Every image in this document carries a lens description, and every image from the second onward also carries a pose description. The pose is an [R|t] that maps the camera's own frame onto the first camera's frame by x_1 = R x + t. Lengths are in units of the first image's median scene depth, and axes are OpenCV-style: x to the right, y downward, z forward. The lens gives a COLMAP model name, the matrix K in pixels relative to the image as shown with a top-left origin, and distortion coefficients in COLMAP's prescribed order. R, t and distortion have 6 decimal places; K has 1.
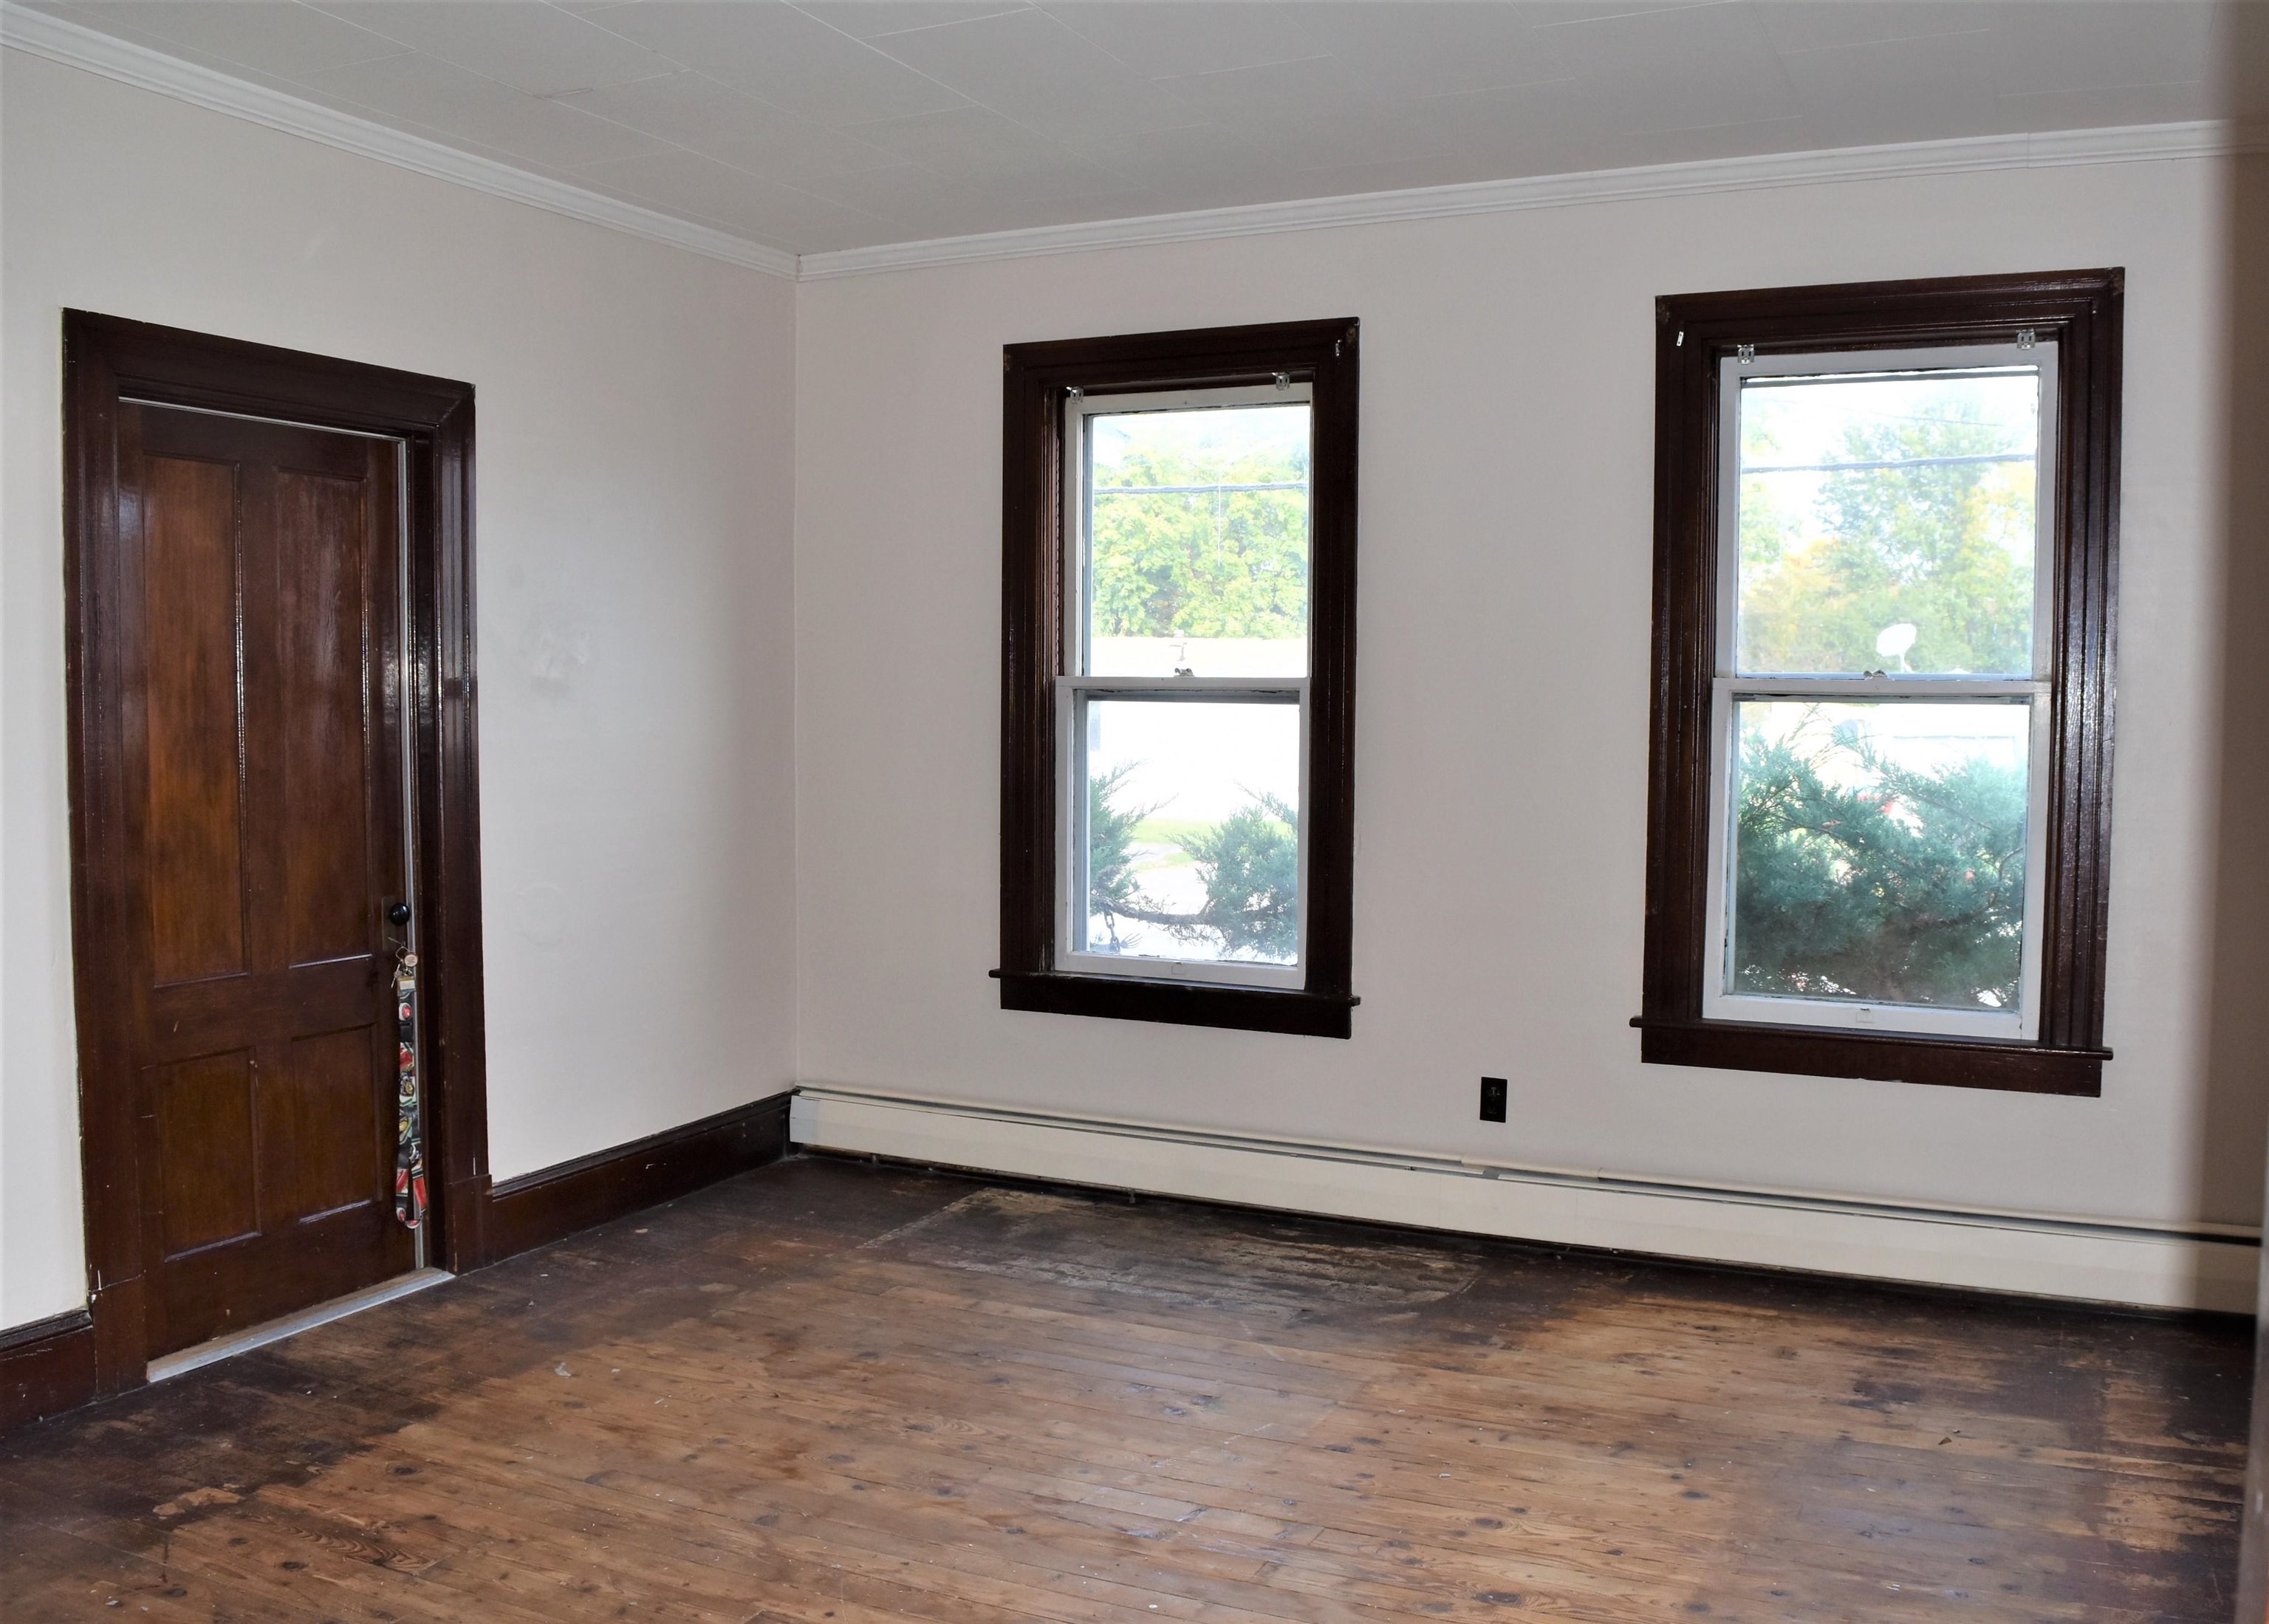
lens RADIAL K [[1913.6, 0, 1231.0], [0, 1913.6, 814.8], [0, 0, 1]] dist [-0.094940, 0.013786]
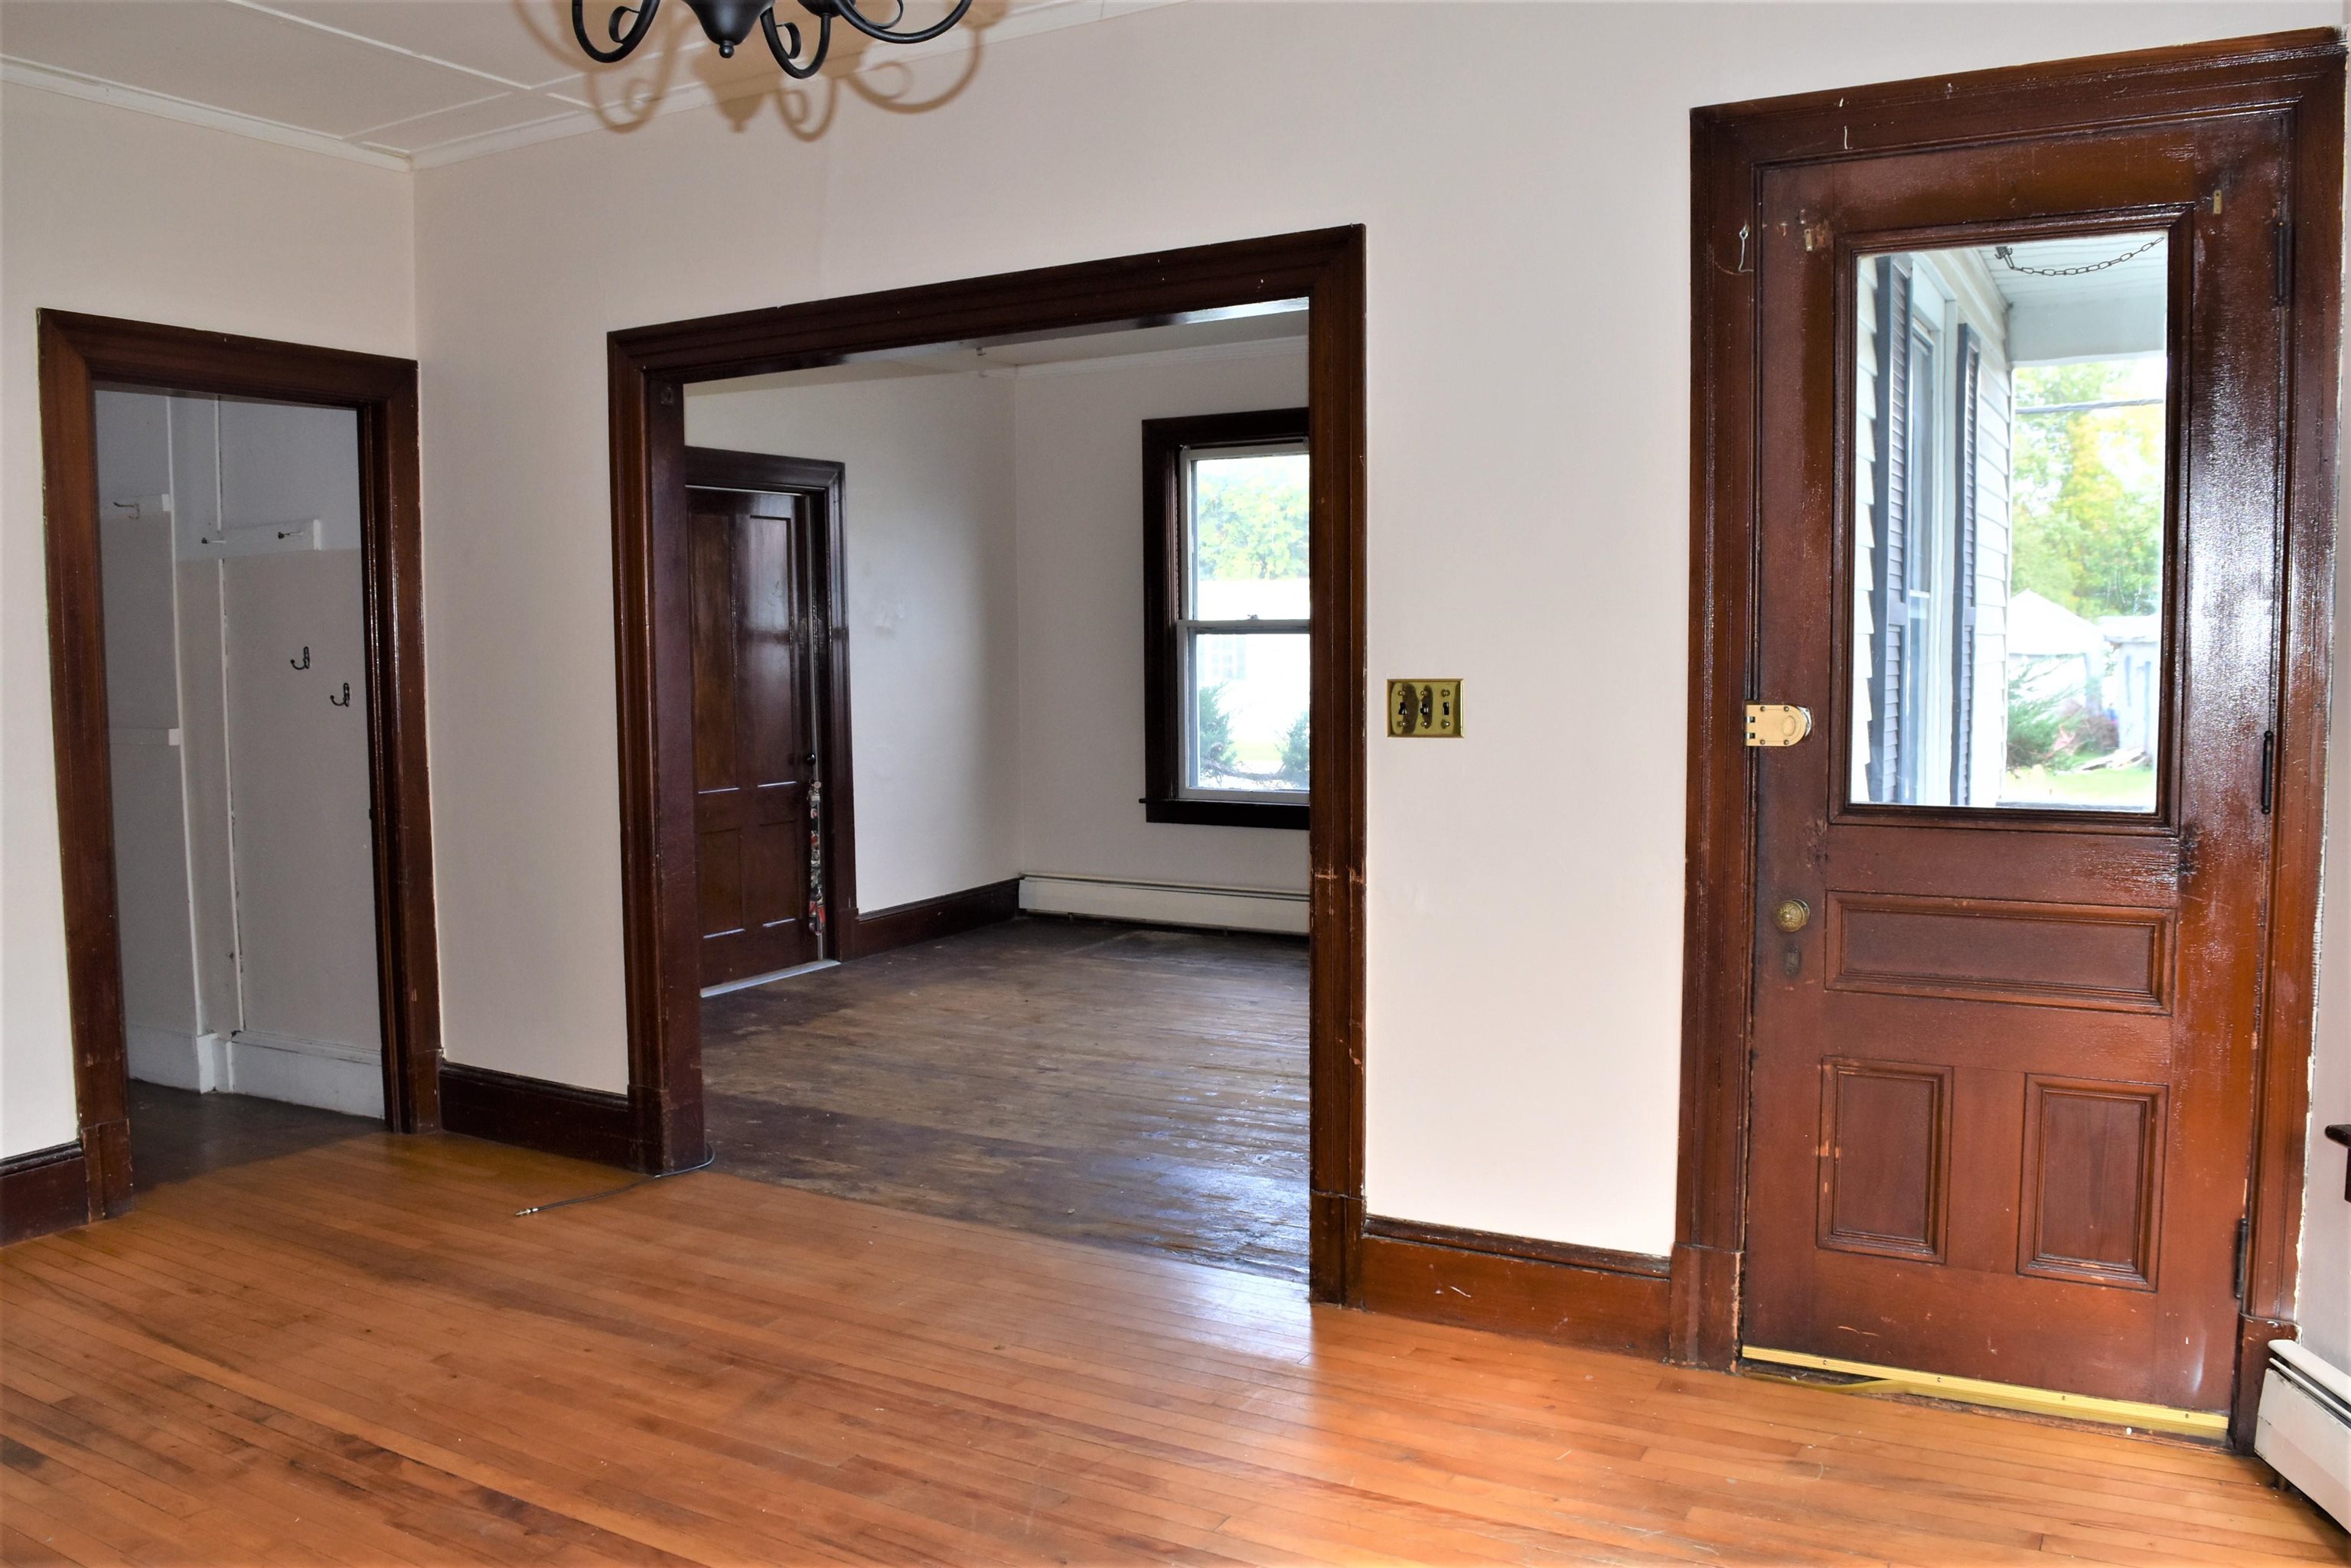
lens RADIAL K [[1837.6, 0, 1184.0], [0, 1837.6, 777.4], [0, 0, 1]] dist [-0.097195, 0.022738]
pose [[0.993912, -0.011752, -0.109549, 0.101896], [0.013620, 0.999774, 0.016315, 0.044540], [0.109332, -0.017708, 0.993848, -0.678730]]
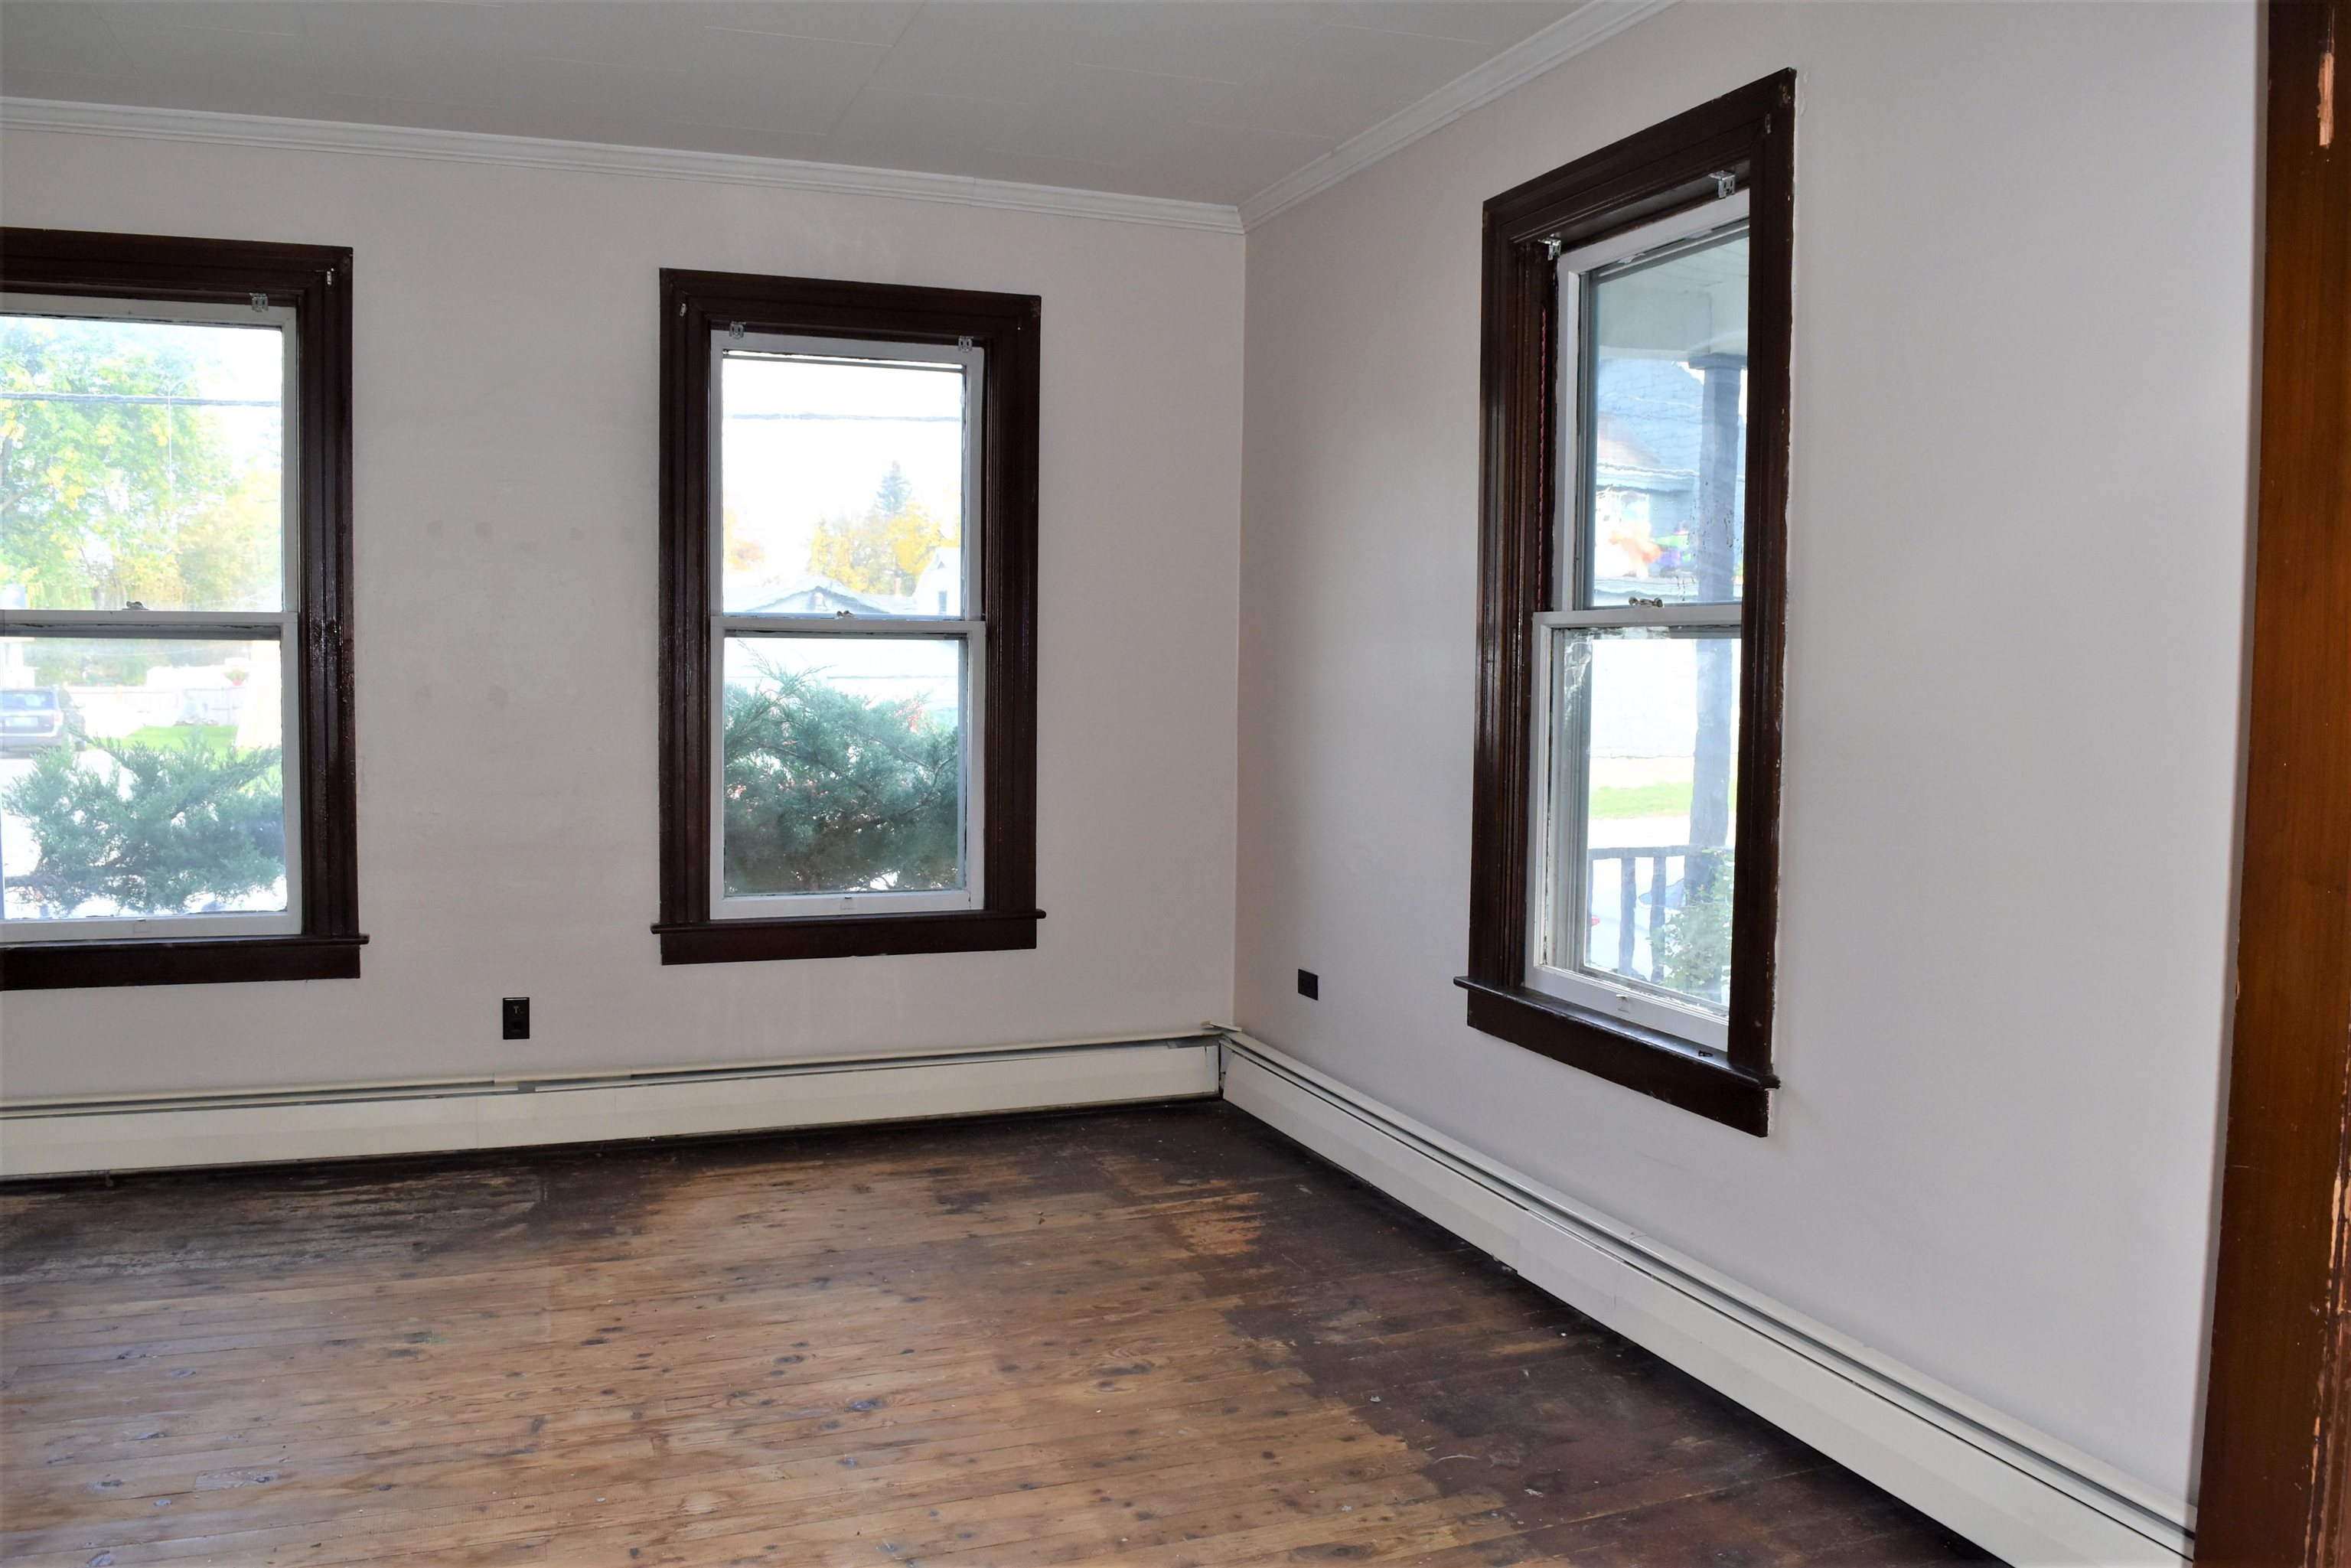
lens RADIAL K [[1837.6, 0, 1184.0], [0, 1837.6, 777.4], [0, 0, 1]] dist [-0.097195, 0.022738]
pose [[0.710299, -0.047031, 0.702327, -0.312468], [0.035330, 0.998890, 0.031160, -0.000448], [-0.703013, 0.002681, 0.711172, 0.038536]]
